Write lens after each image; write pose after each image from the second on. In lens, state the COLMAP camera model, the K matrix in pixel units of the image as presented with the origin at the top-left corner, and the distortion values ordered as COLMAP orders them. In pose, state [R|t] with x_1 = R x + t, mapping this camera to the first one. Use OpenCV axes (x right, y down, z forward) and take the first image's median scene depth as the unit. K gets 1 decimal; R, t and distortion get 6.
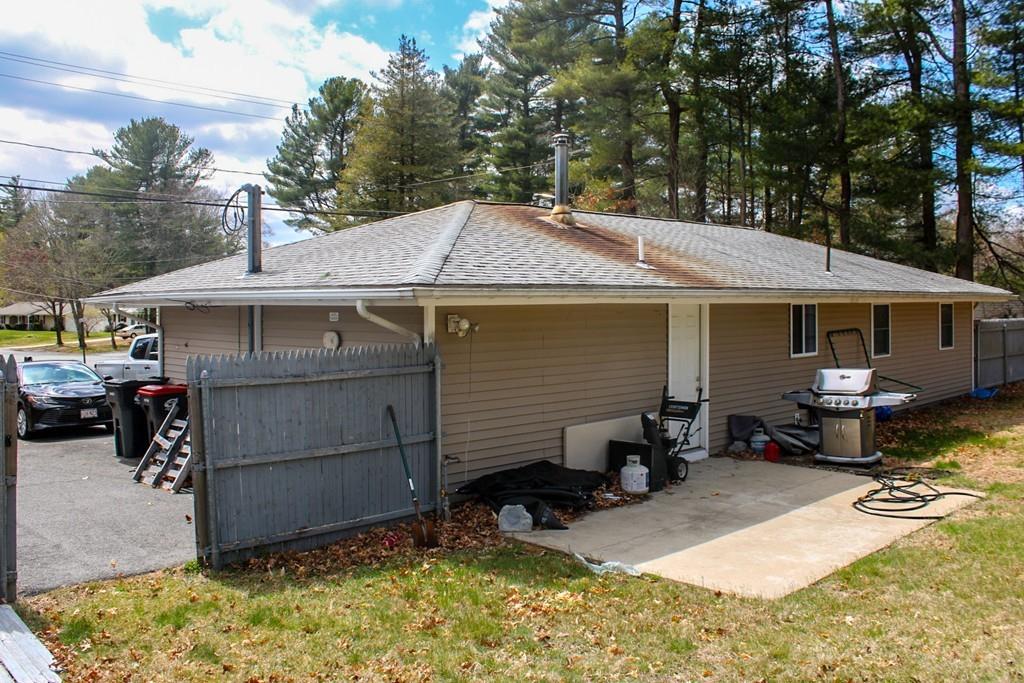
lens RADIAL K [[864.2, 0, 474.4], [0, 864.2, 338.2], [0, 0, 1]] dist [-0.161154, 0.086256]
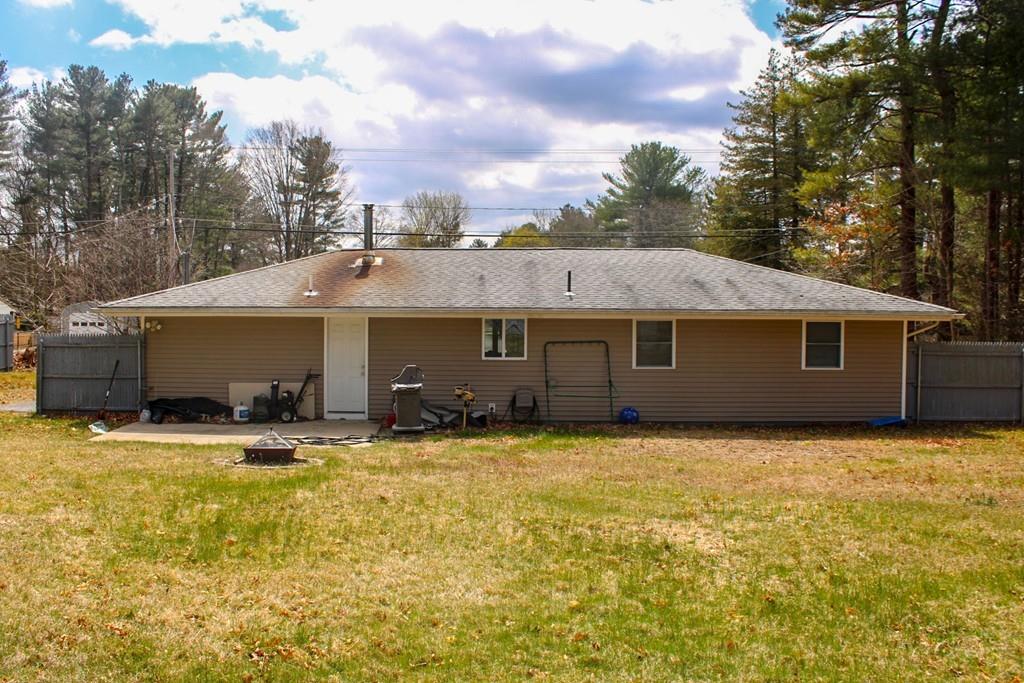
lens RADIAL K [[861.2, 0, 416.5], [0, 861.2, 342.3], [0, 0, 1]] dist [-0.167162, 0.152726]
pose [[0.713387, 0.035581, -0.699866, 1.226463], [-0.038010, 0.999205, 0.012055, -0.015757], [0.699738, 0.018002, 0.714172, -0.028033]]
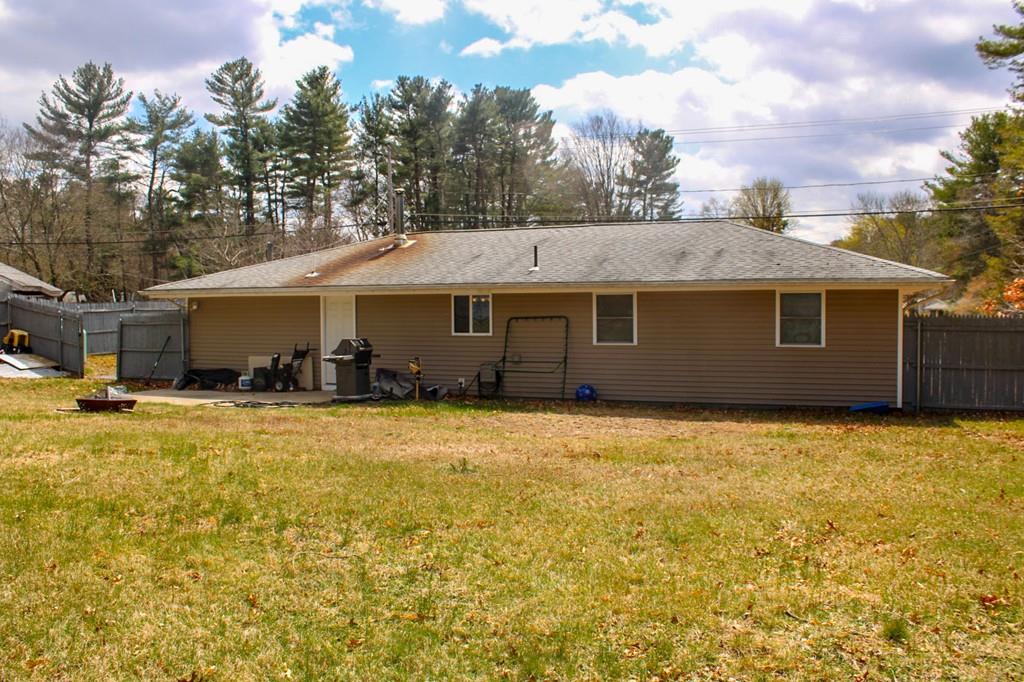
lens RADIAL K [[864.2, 0, 474.4], [0, 864.2, 337.7], [0, 0, 1]] dist [-0.161154, 0.086256]
pose [[0.434063, 0.036173, -0.900156, 1.614046], [-0.034037, 0.999139, 0.023737, -0.006788], [0.900239, 0.020335, 0.434921, 0.429248]]
